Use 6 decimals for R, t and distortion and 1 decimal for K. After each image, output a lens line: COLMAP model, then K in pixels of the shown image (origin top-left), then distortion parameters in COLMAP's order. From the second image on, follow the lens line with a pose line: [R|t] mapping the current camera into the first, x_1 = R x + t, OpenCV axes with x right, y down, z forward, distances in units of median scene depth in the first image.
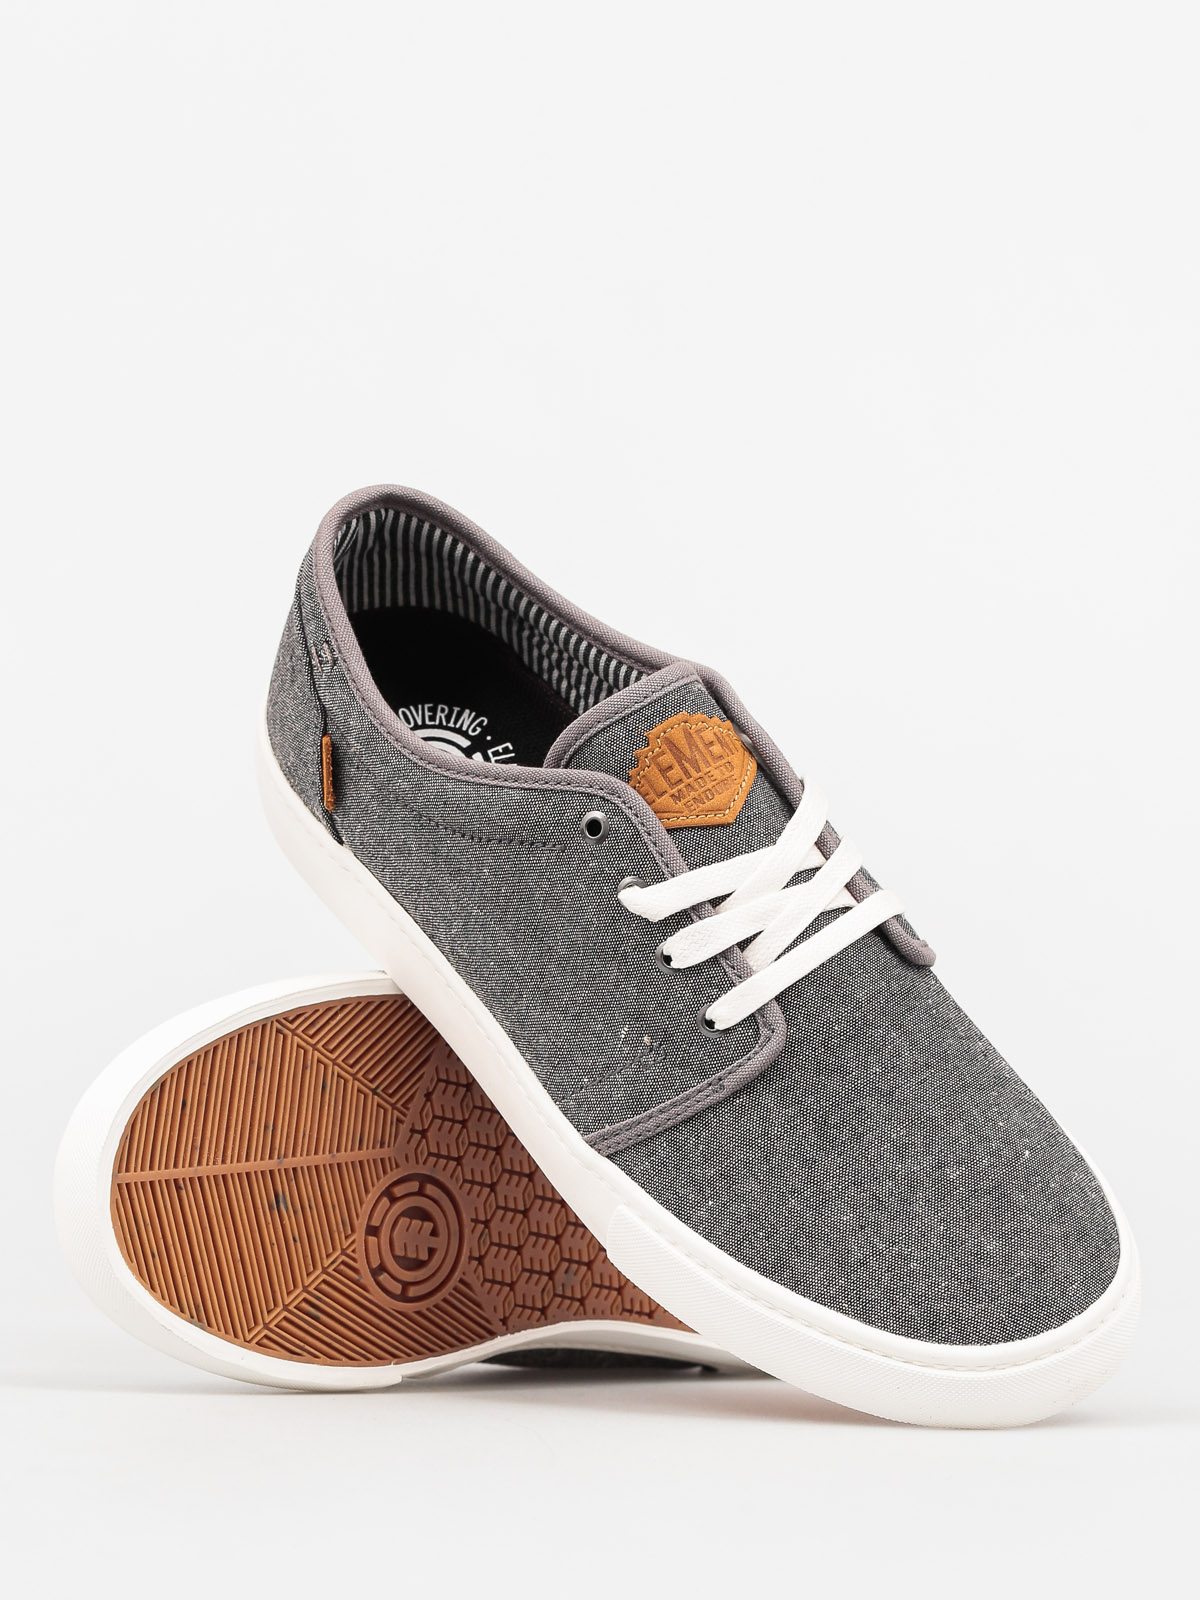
lens RADIAL K [[5349.8, 0, 600.0], [0, 5349.8, 800.0], [0, 0, 1]] dist [0.151471, 1.968213]
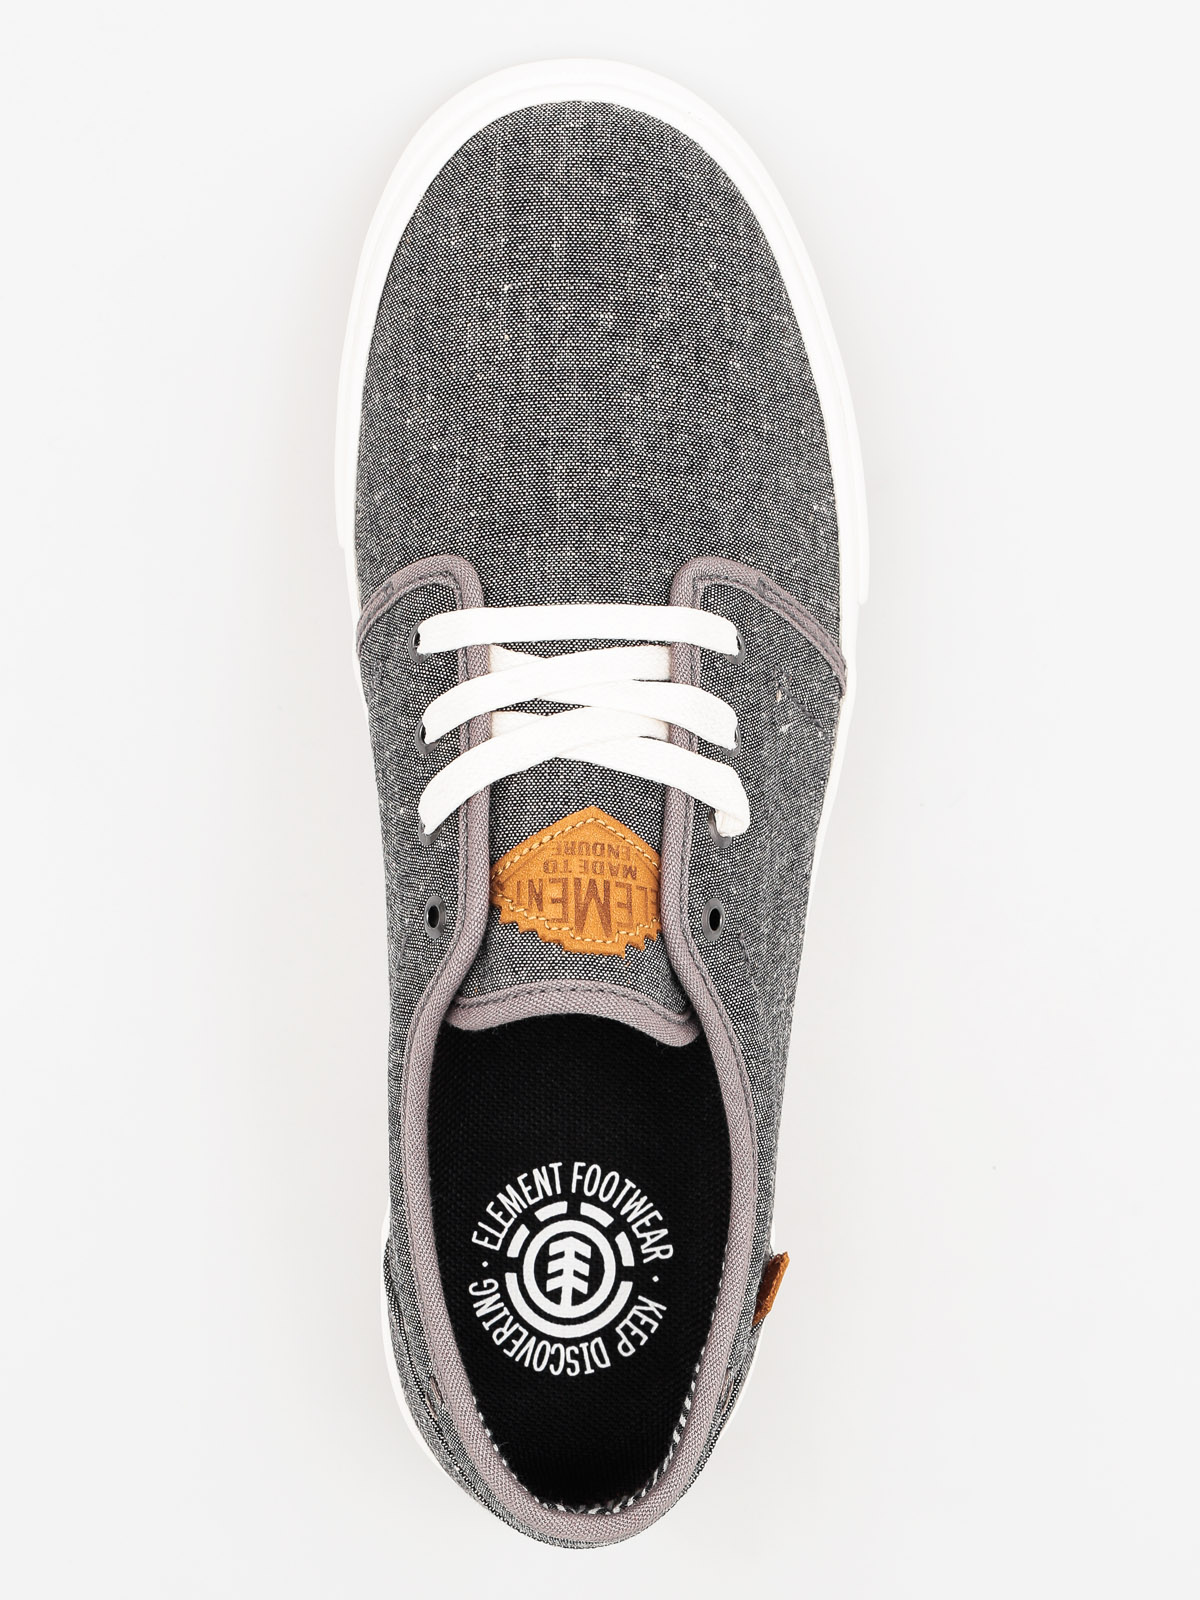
lens RADIAL K [[5349.8, 0, 600.0], [0, 5349.8, 800.0], [0, 0, 1]] dist [0.151471, 1.968213]
pose [[-0.749633, -0.637383, -0.178305, 0.164028], [0.459850, -0.695339, 0.552306, -0.426929], [-0.476013, 0.332033, 0.814350, 0.363250]]
